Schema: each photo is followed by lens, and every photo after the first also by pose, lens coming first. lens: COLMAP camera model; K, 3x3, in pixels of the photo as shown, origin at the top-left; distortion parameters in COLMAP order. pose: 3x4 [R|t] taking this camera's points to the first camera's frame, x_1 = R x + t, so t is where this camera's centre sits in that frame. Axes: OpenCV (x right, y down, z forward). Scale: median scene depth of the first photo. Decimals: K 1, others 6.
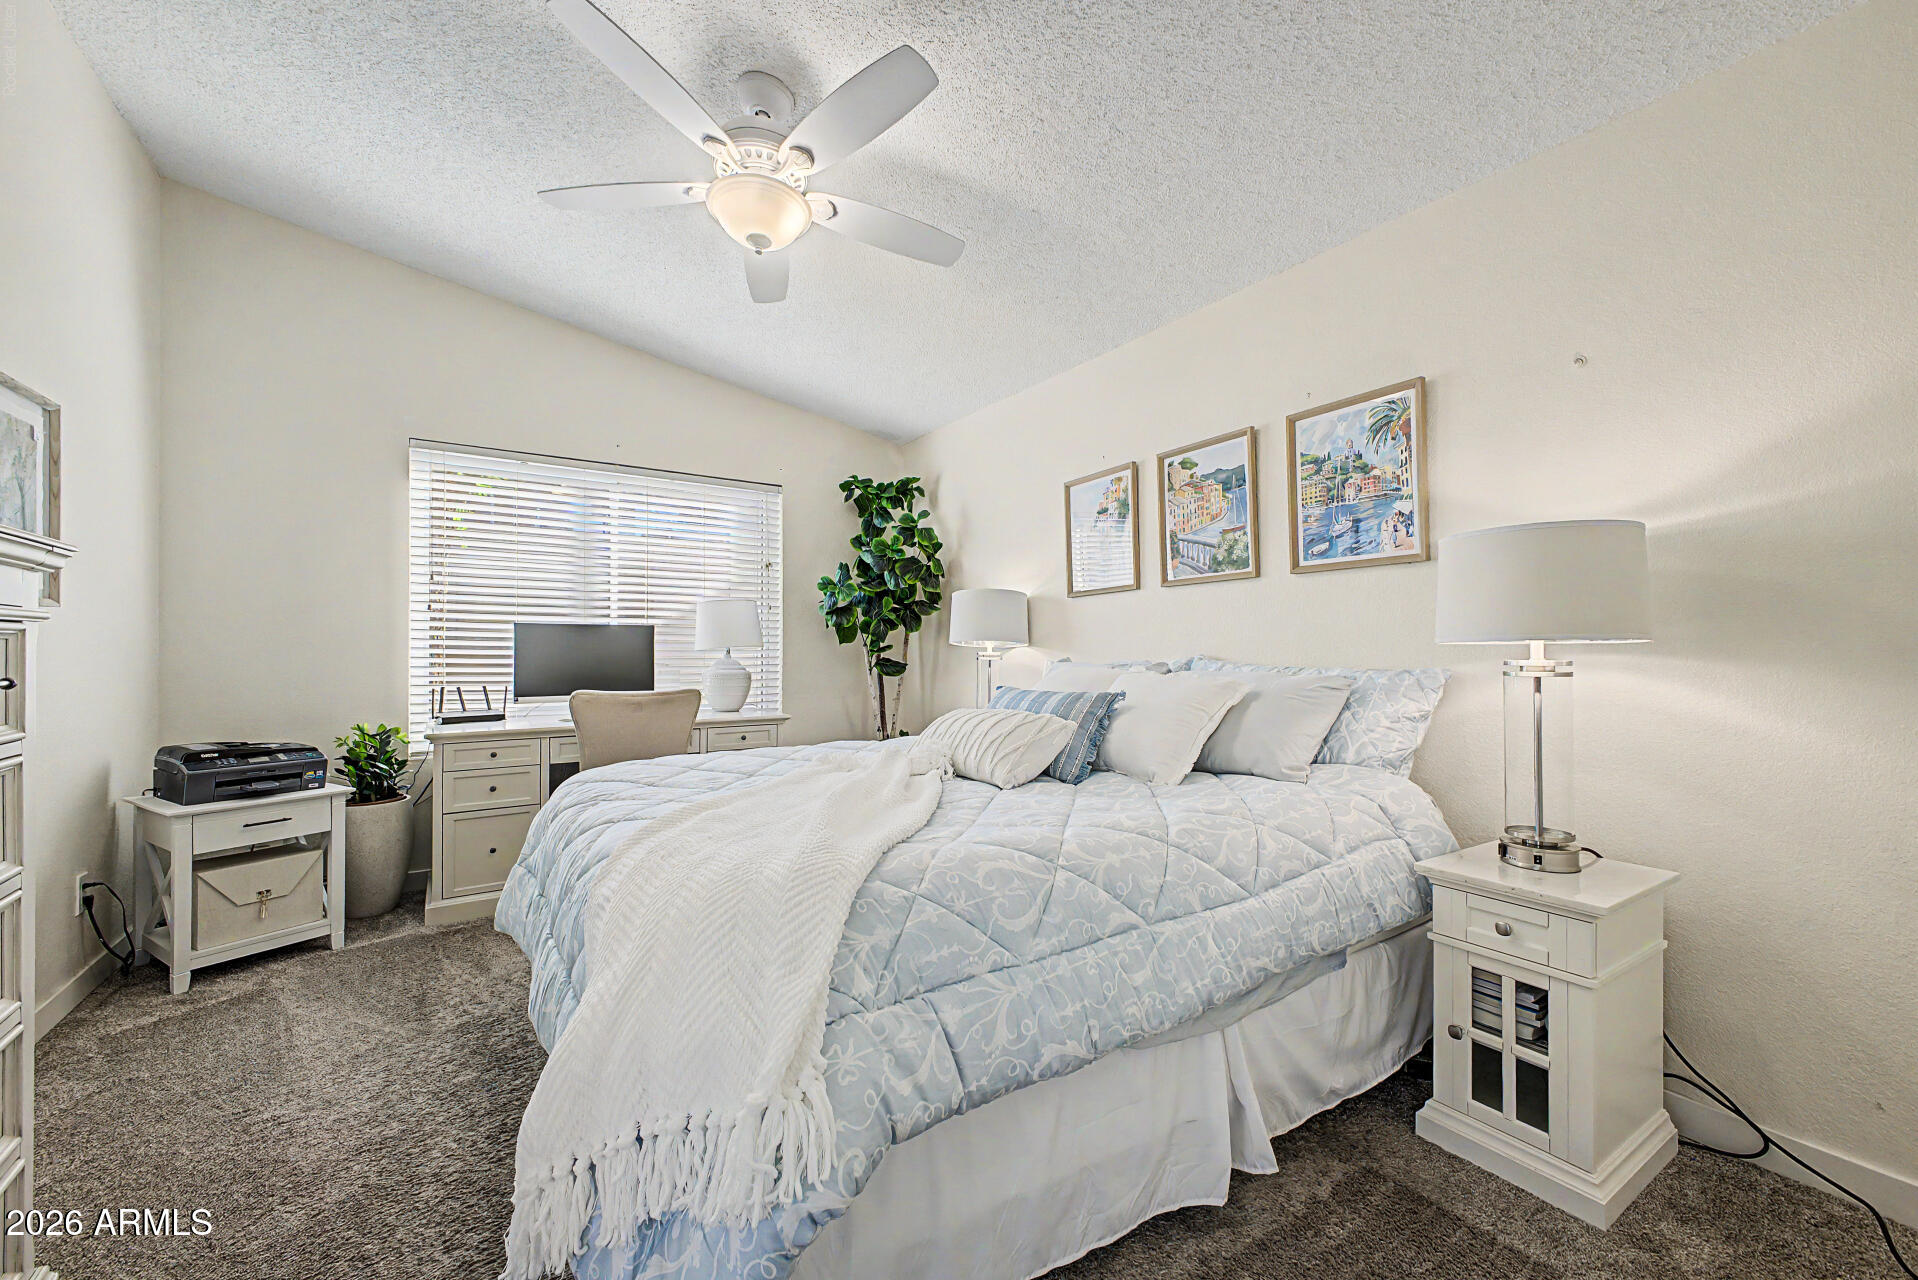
lens RADIAL K [[767.3, 0, 959.3], [0, 767.3, 649.1], [0, 0, 1]] dist [0.019544, -0.005067]
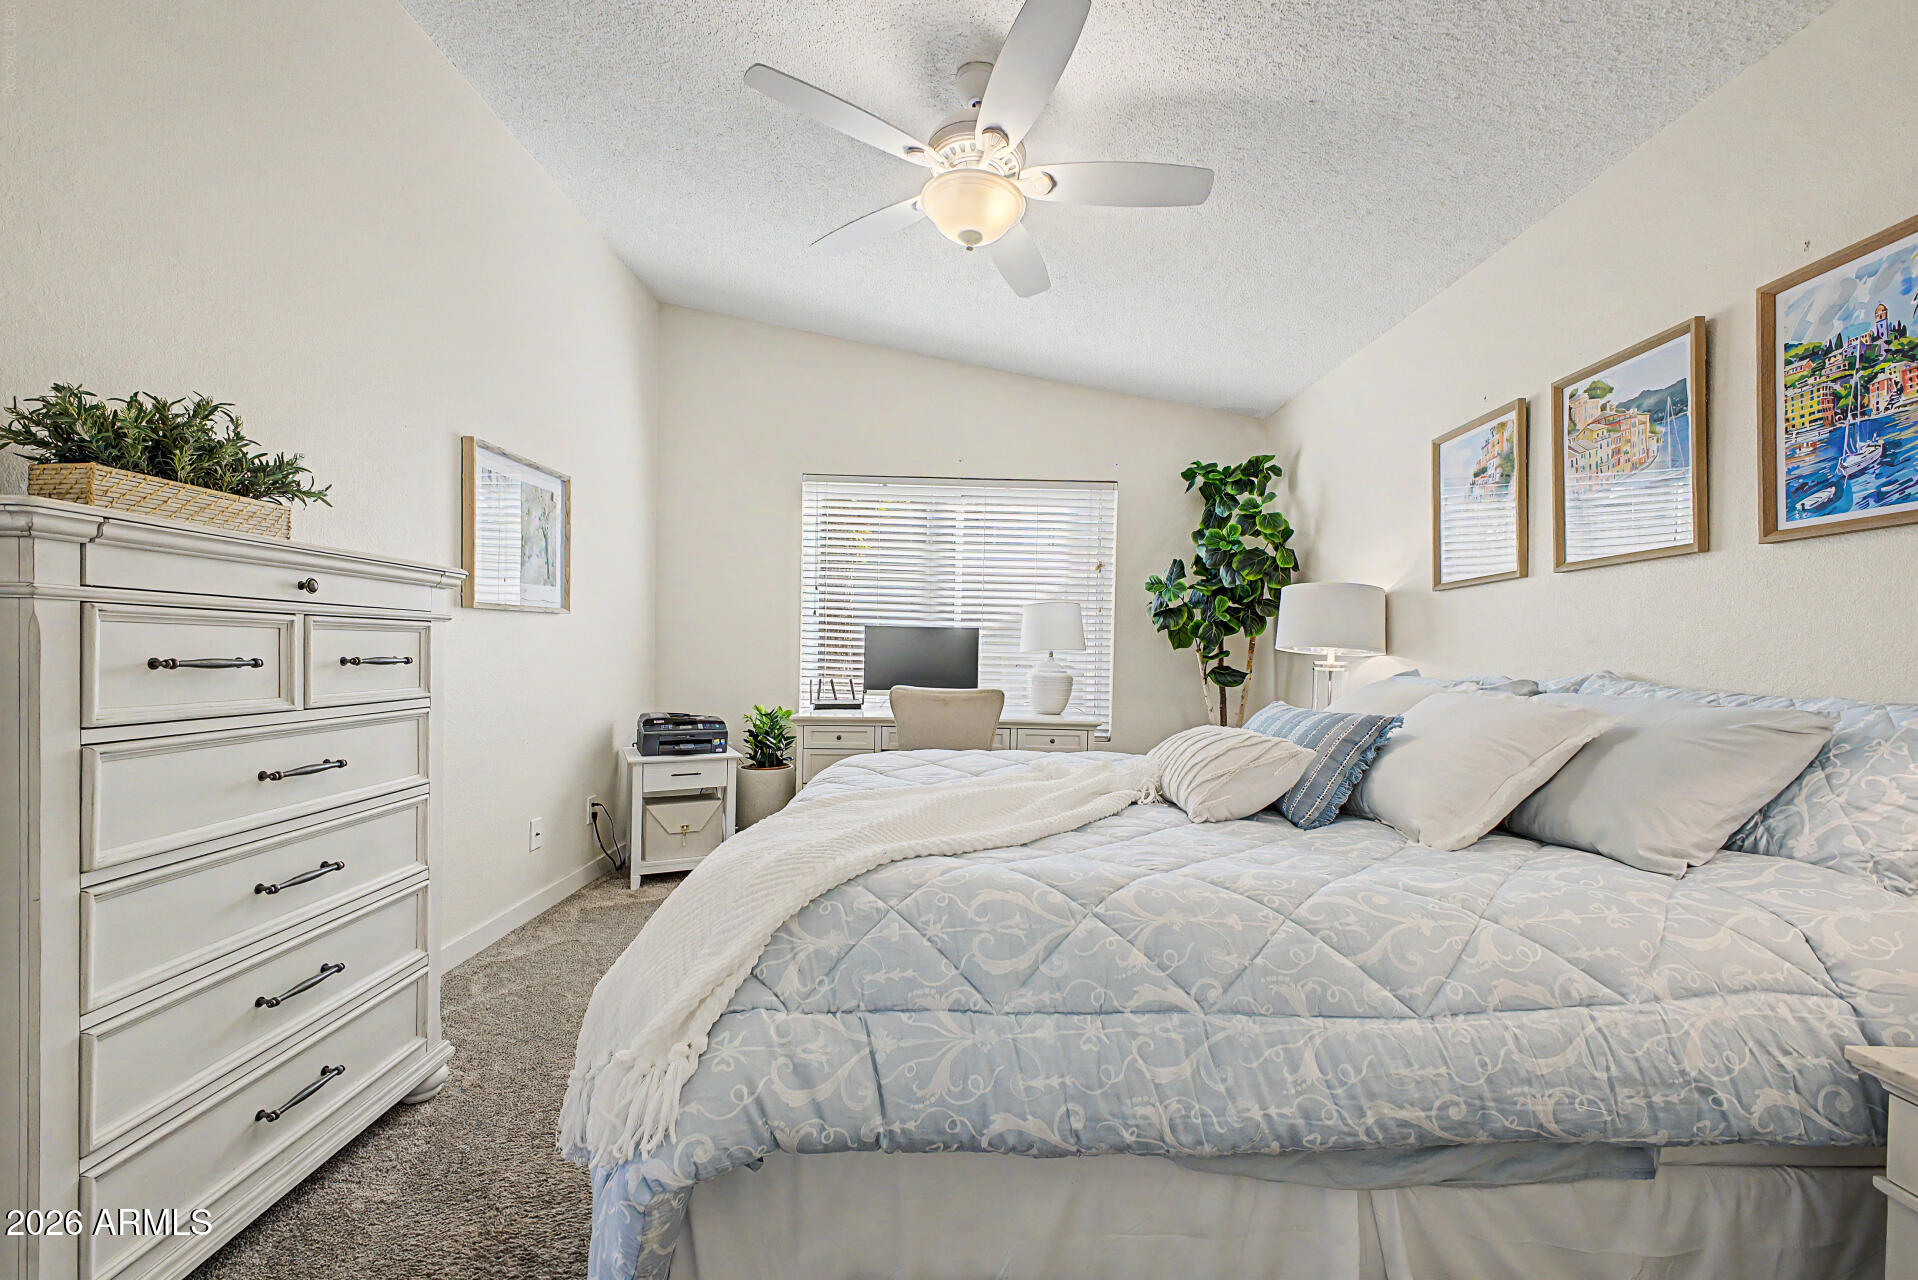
lens RADIAL K [[799.6, 0, 958.2], [0, 799.6, 663.7], [0, 0, 1]] dist [0.022840, -0.006108]
pose [[0.840237, 0.026151, -0.541588, 0.254959], [-0.020287, 0.999653, 0.016796, 0.000712], [0.541839, -0.003125, 0.840476, 0.105619]]
